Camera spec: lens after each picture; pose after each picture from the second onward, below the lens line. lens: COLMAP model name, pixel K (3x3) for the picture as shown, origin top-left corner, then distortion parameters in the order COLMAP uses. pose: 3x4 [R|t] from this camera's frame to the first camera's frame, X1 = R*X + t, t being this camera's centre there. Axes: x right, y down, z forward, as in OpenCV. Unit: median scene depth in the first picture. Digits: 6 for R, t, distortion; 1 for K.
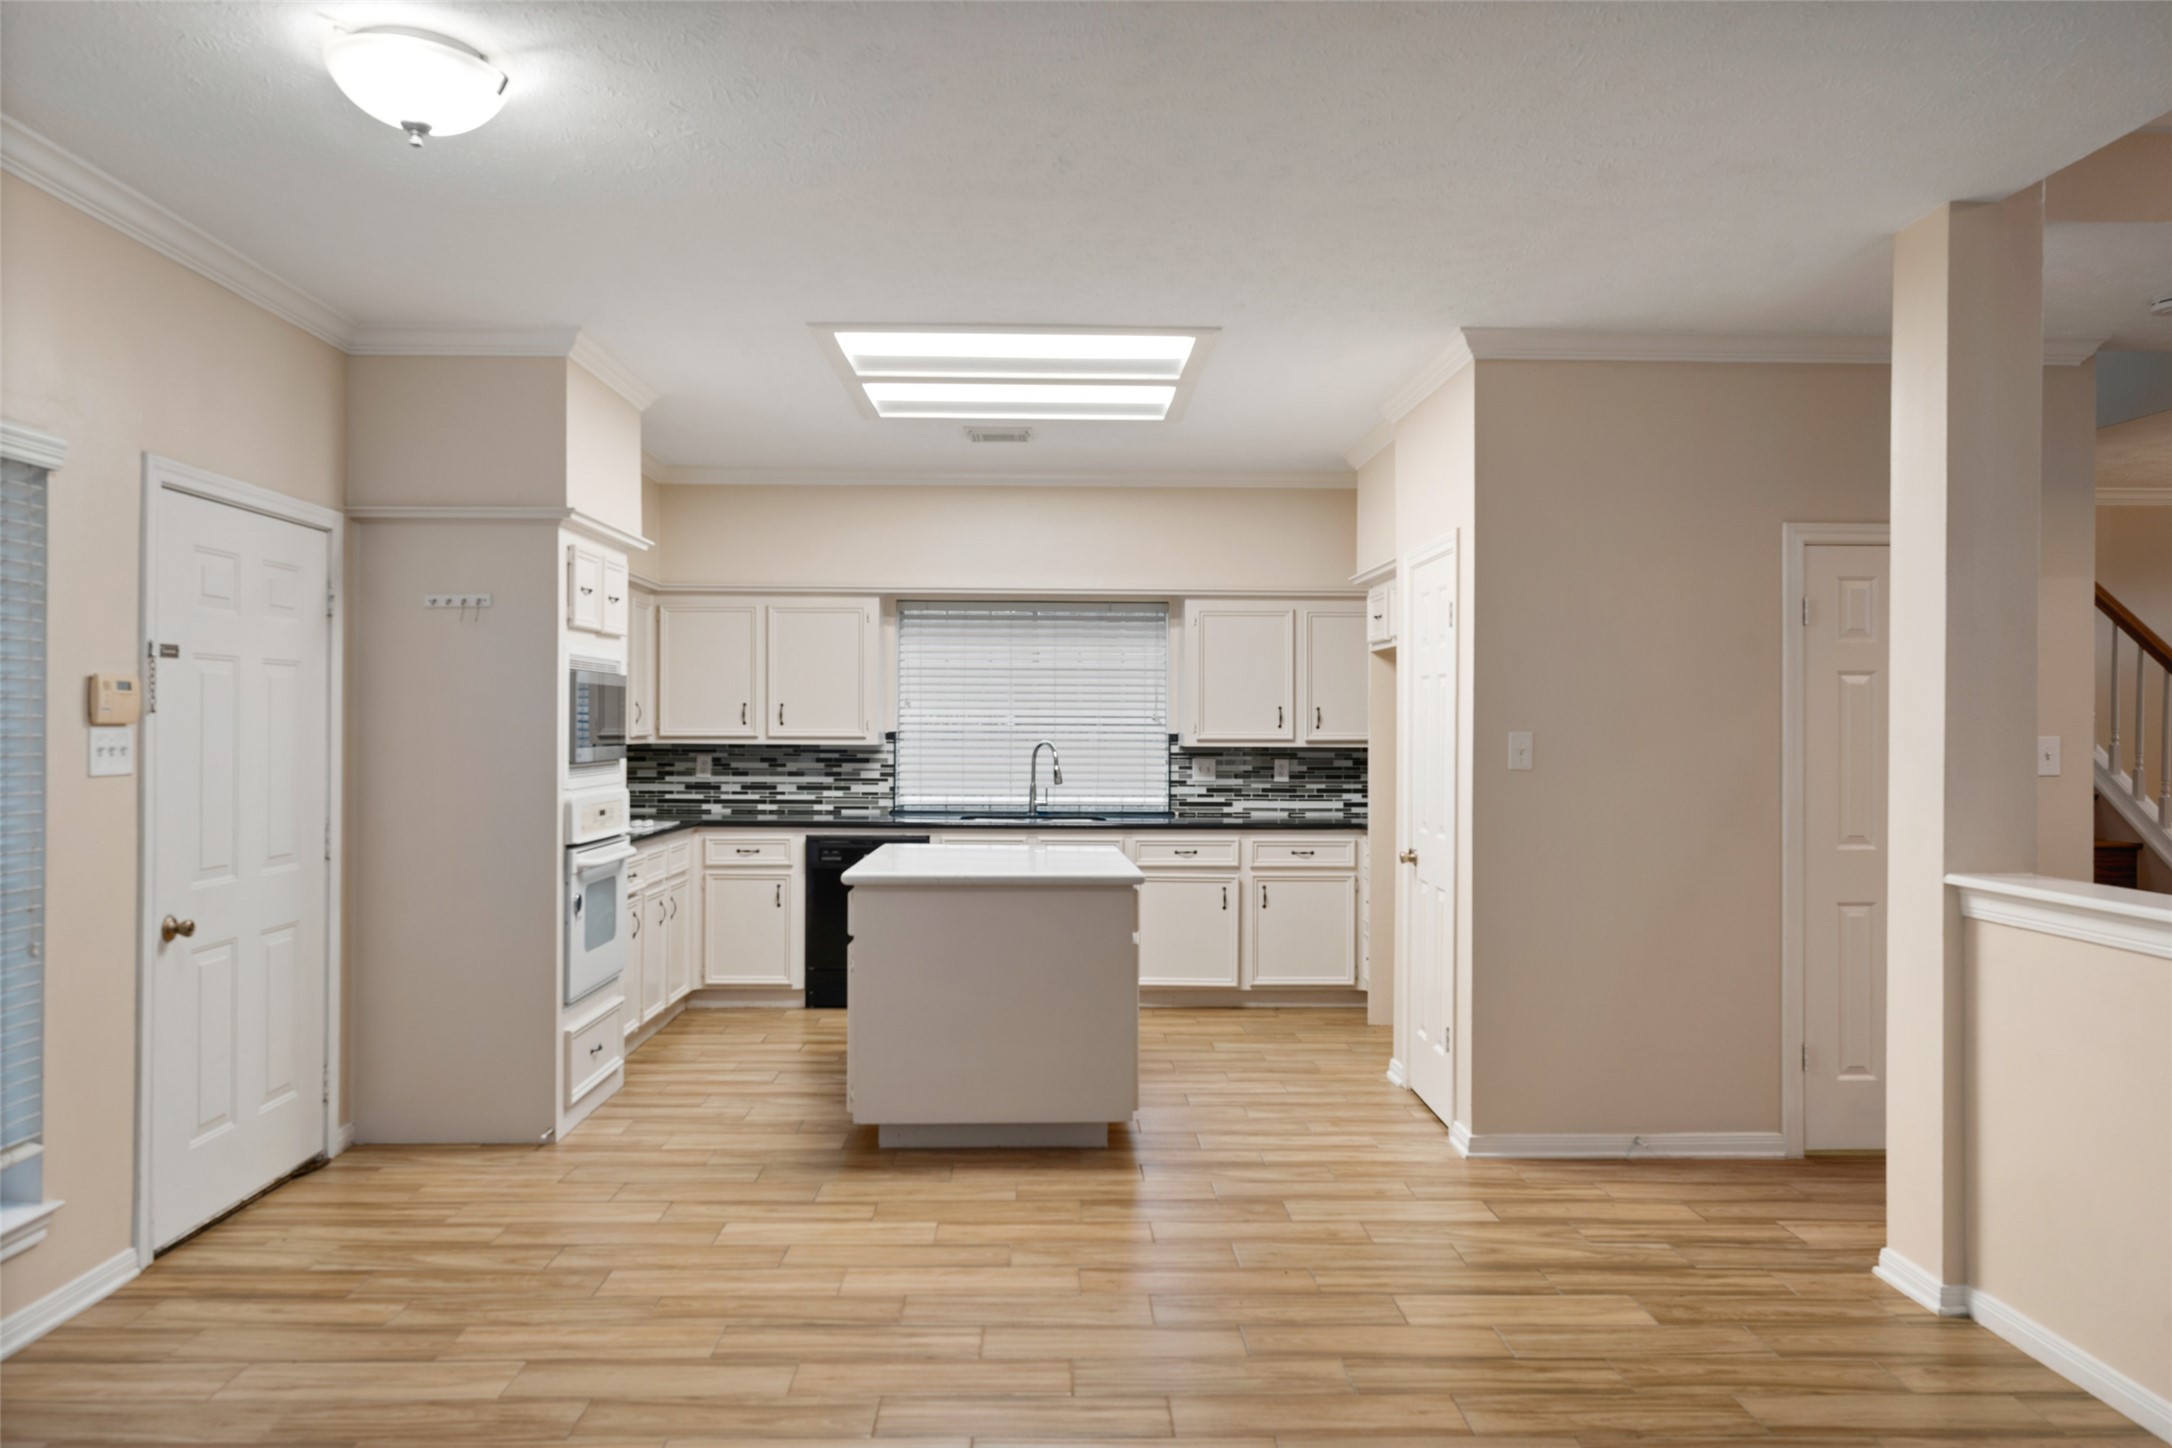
lens RADIAL K [[1466.9, 0, 1087.3], [0, 1466.9, 724.6], [0, 0, 1]] dist [0.008757, -0.005154]
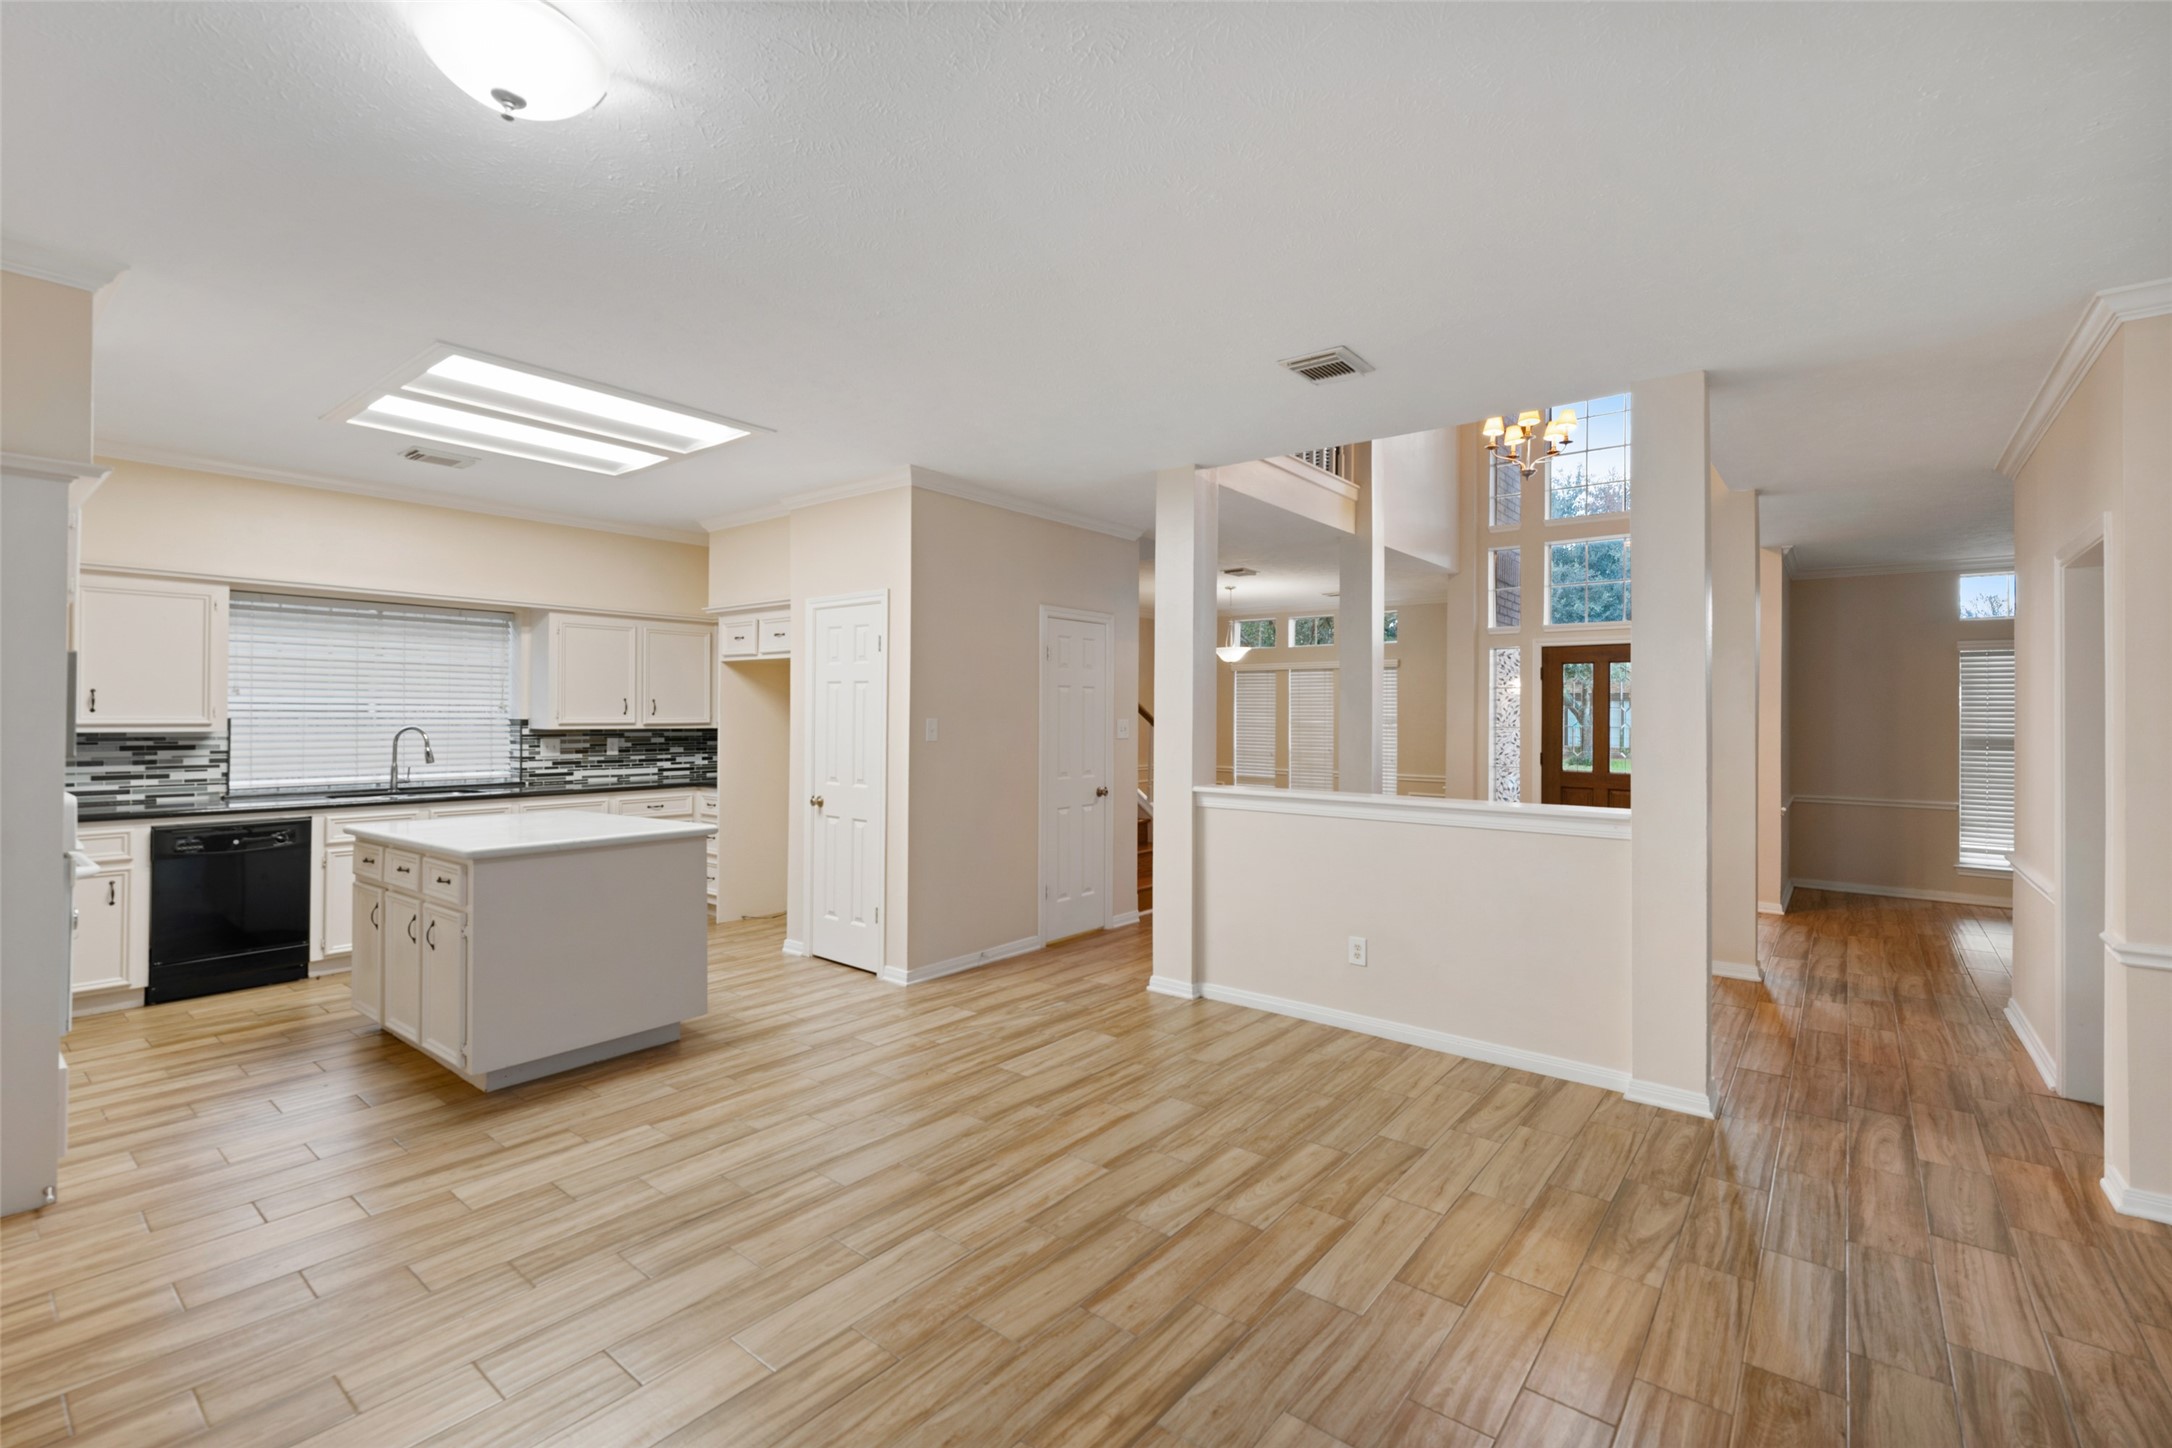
lens RADIAL K [[962.5, 0, 1082.1], [0, 962.5, 702.7], [0, 0, 1]] dist [0.002252, -0.000820]
pose [[0.641854, 0.008666, 0.766778, -0.414646], [-0.003674, 0.999959, -0.008225, -0.004350], [-0.766818, 0.002462, 0.641859, 0.180071]]
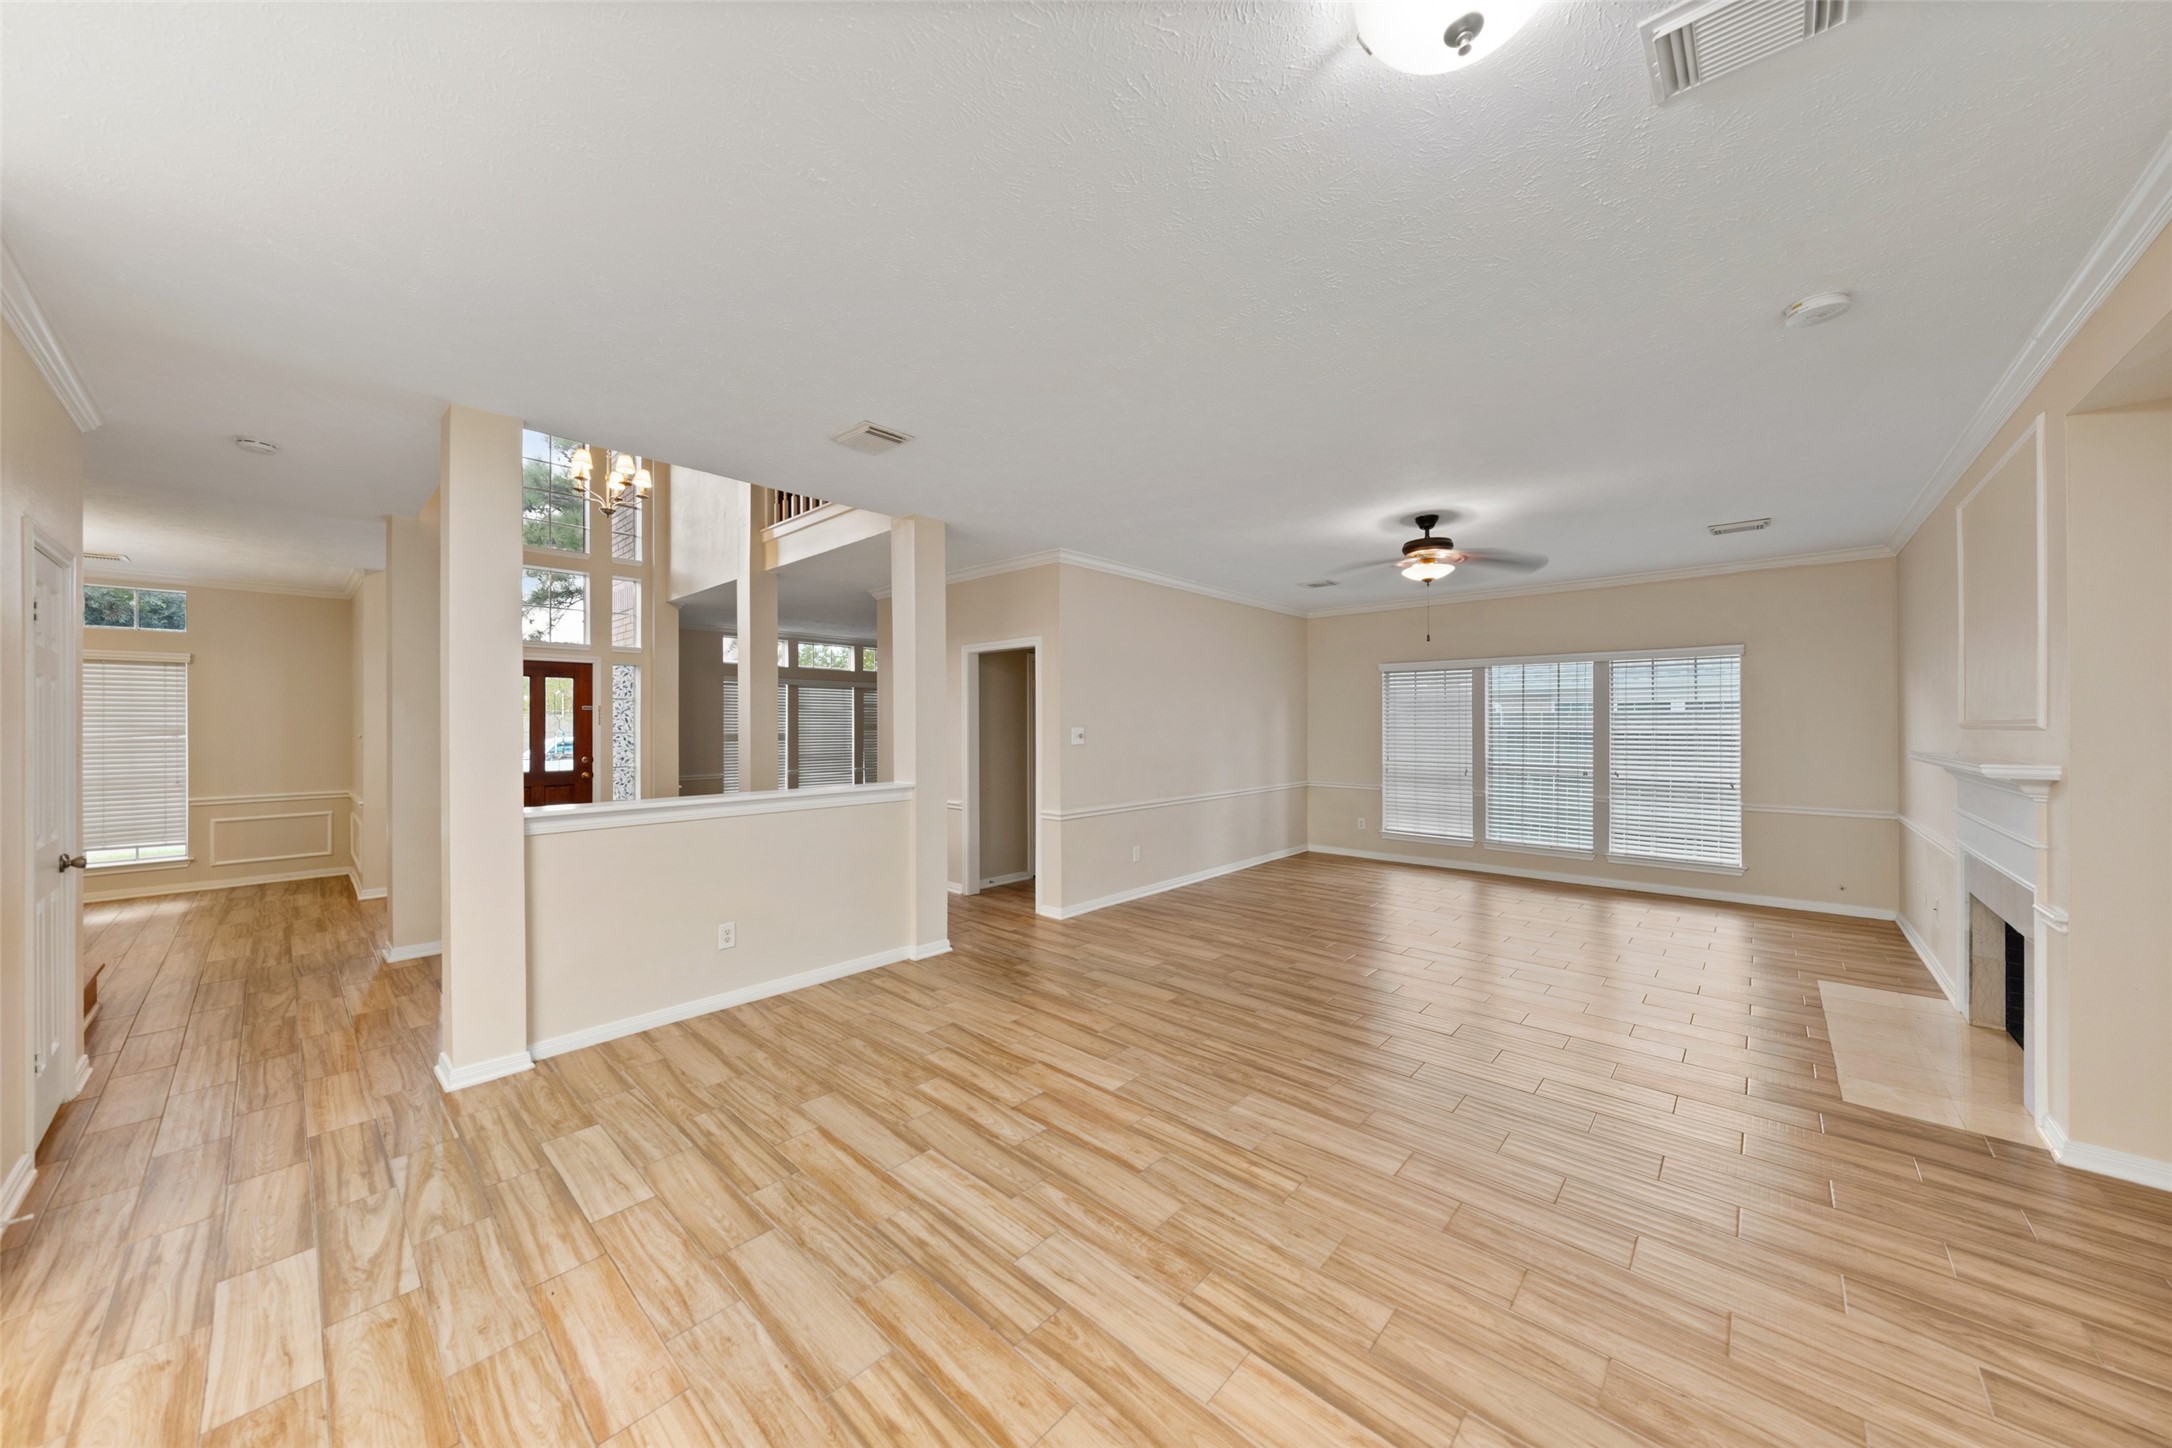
lens RADIAL K [[741.0, 0, 1095.7], [0, 741.0, 730.0], [0, 0, 1]] dist [-0.005802, 0.000460]
pose [[-0.728956, -0.009806, 0.684490, -0.349417], [0.000058, 0.999897, 0.014387, -0.001848], [-0.684560, 0.010527, -0.728880, 0.858295]]
